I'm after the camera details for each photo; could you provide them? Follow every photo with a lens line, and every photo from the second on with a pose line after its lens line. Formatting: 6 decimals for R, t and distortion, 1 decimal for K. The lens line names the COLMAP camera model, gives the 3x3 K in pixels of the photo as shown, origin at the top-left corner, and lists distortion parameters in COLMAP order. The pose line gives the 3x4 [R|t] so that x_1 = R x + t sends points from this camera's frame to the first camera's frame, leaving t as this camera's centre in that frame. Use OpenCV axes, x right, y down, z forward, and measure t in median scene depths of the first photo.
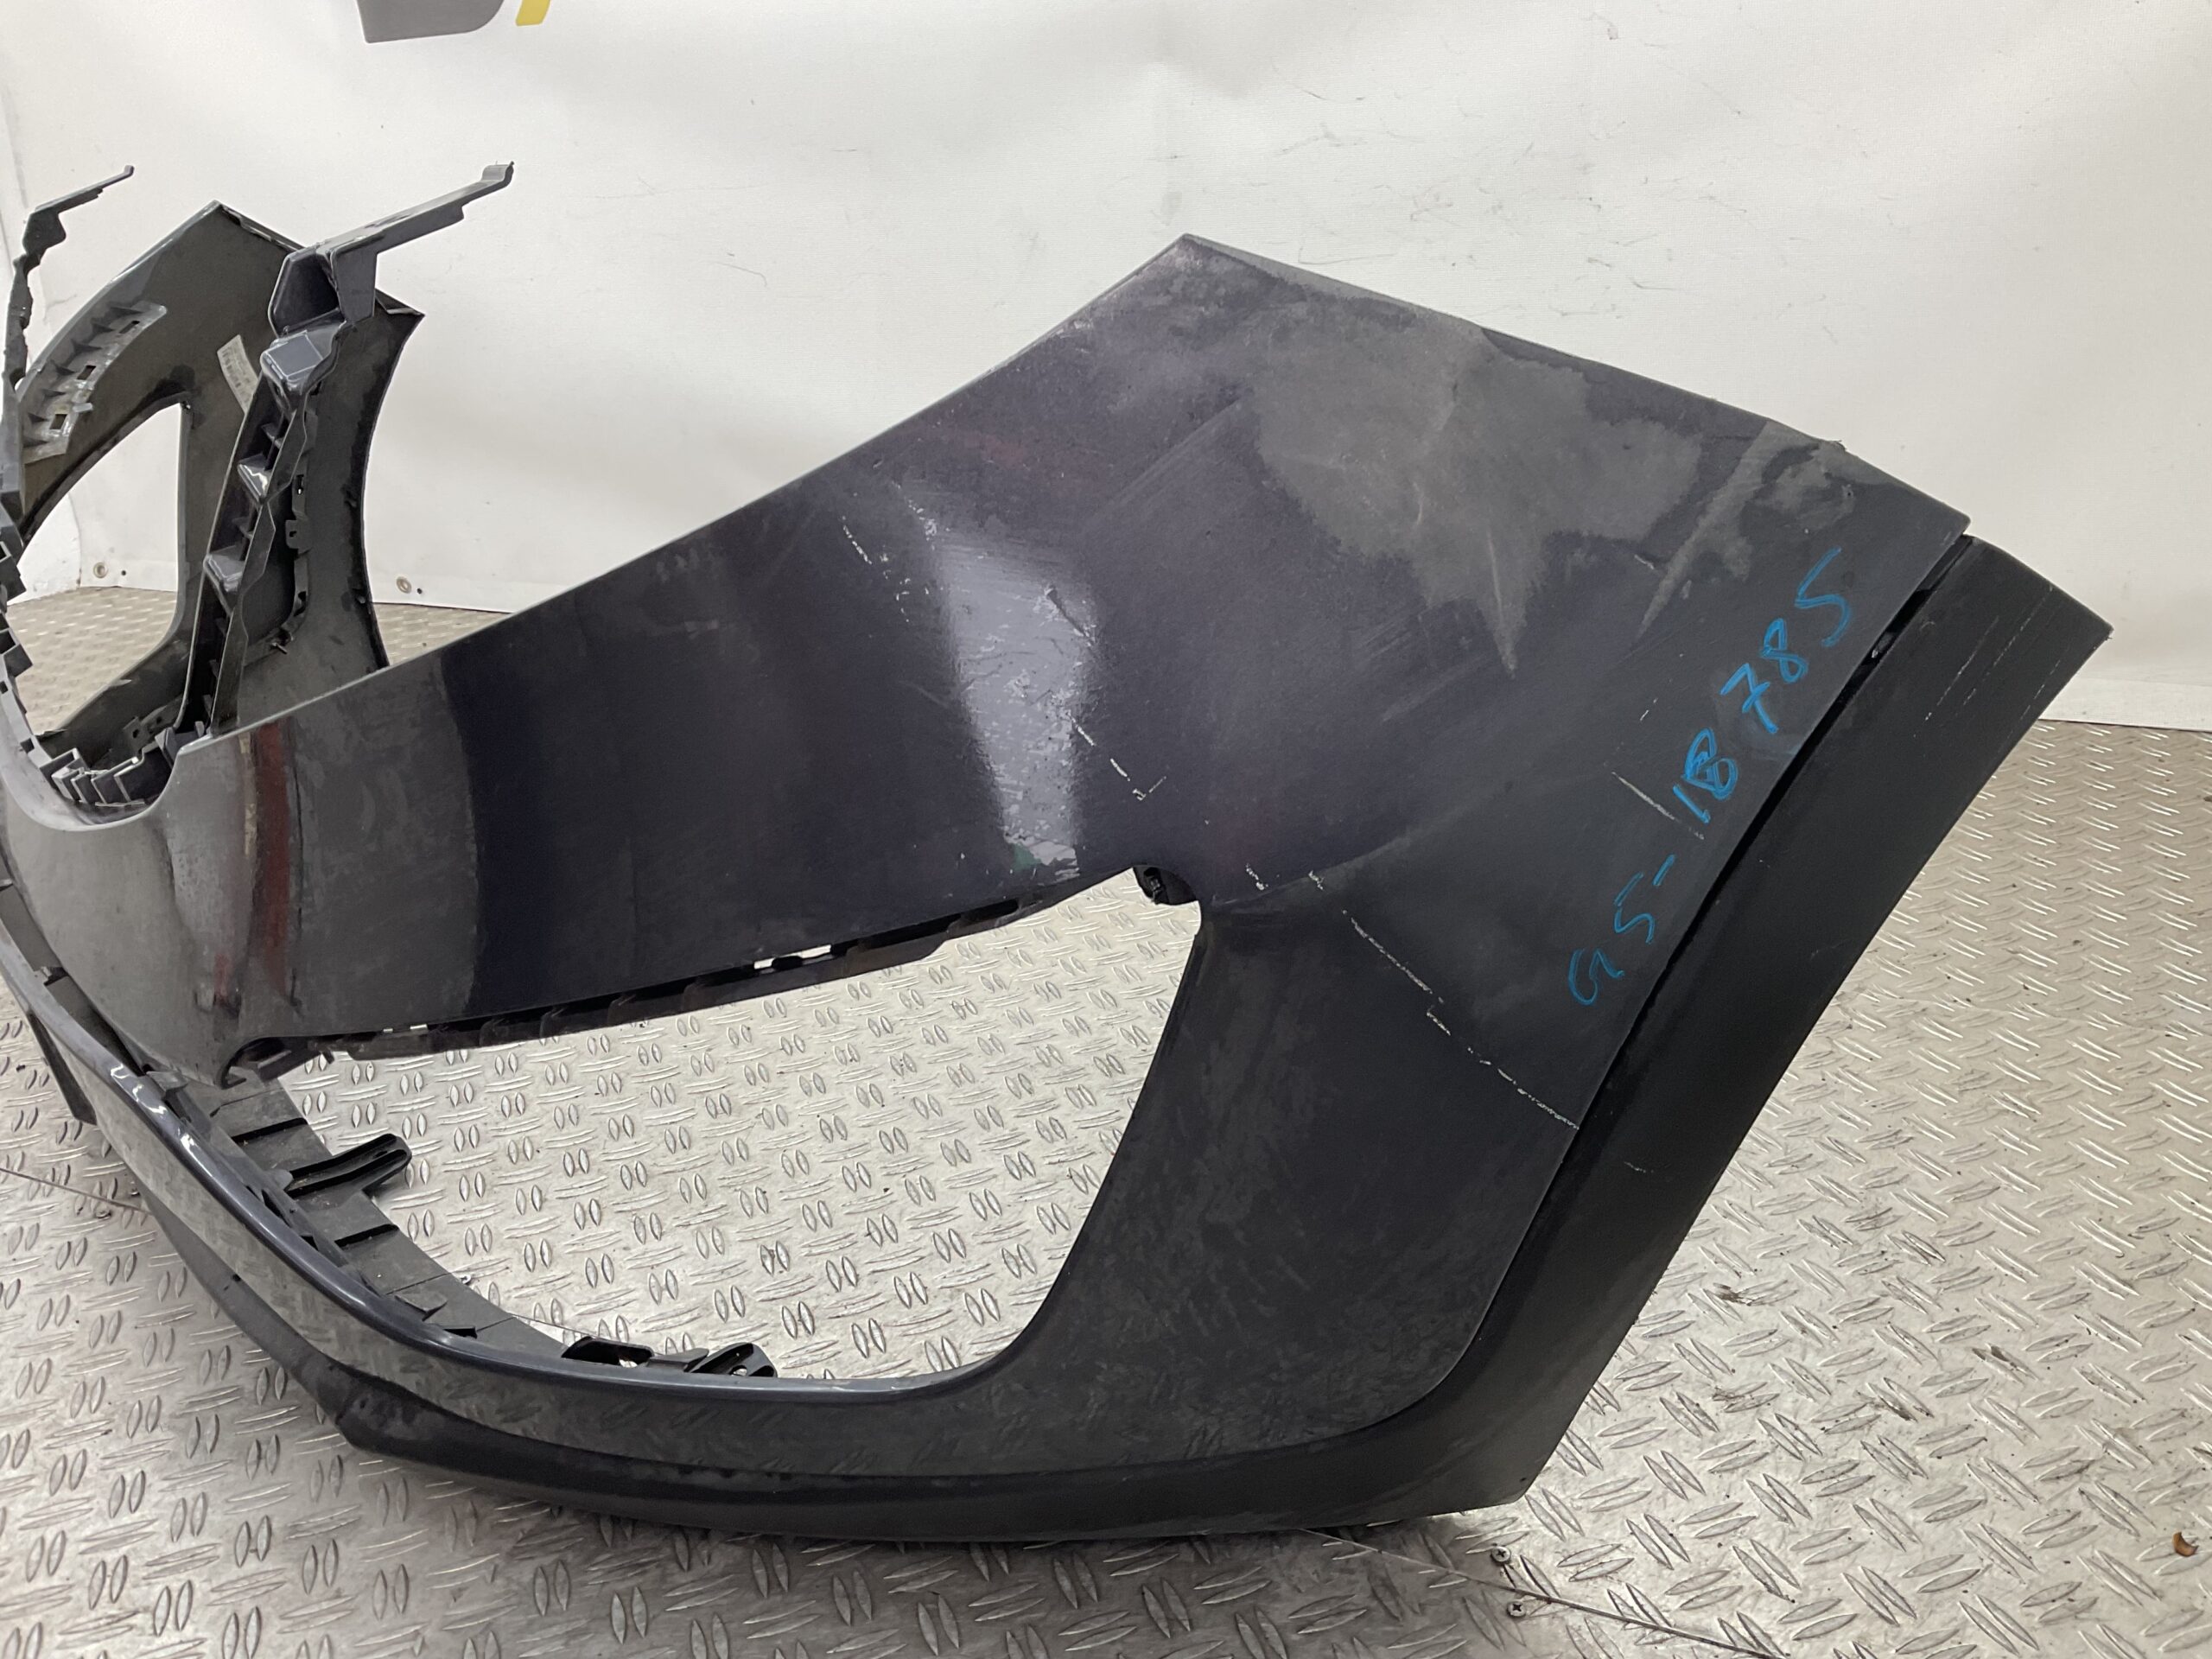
lens RADIAL K [[1780.8, 0, 1095.5], [0, 1780.8, 824.8], [0, 0, 1]] dist [0.101601, -0.198561]
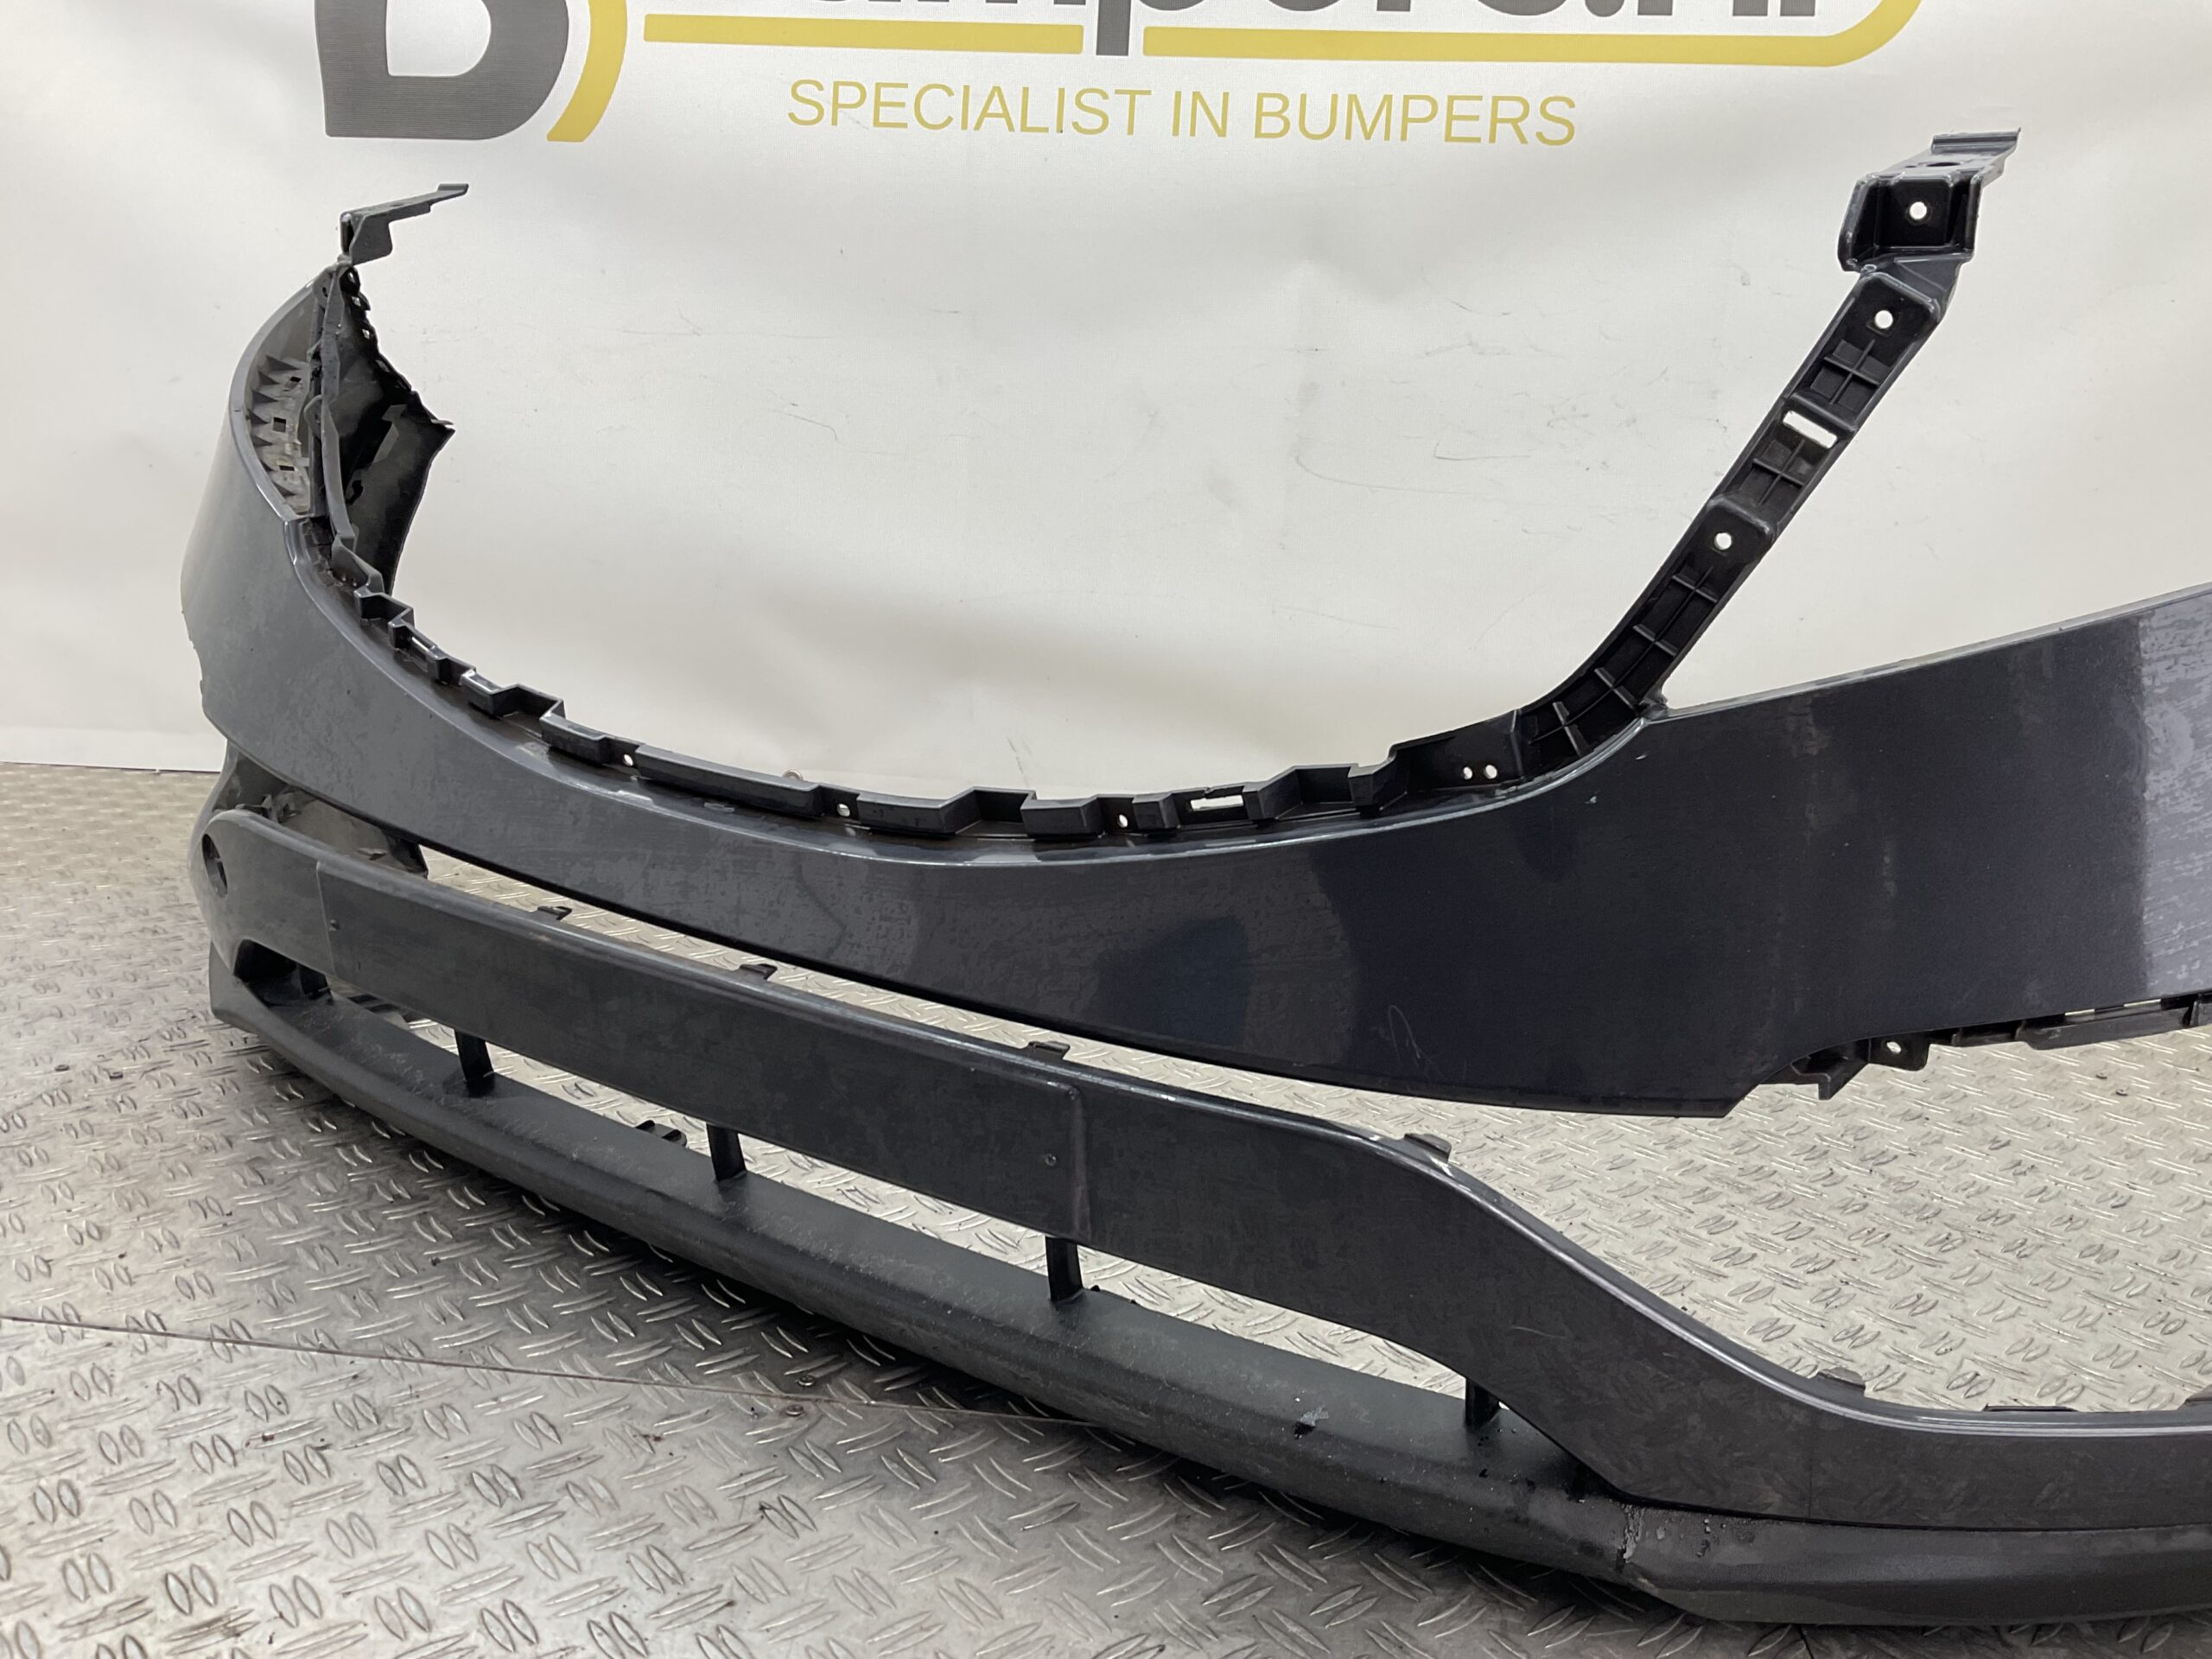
lens RADIAL K [[1780.8, 0, 1095.5], [0, 1780.8, 824.8], [0, 0, 1]] dist [0.101601, -0.198561]
pose [[0.939344, 0.026862, 0.341924, -1.403339], [0.025877, 0.988536, -0.148753, 0.167994], [-0.342000, 0.148578, 0.927880, 0.413112]]
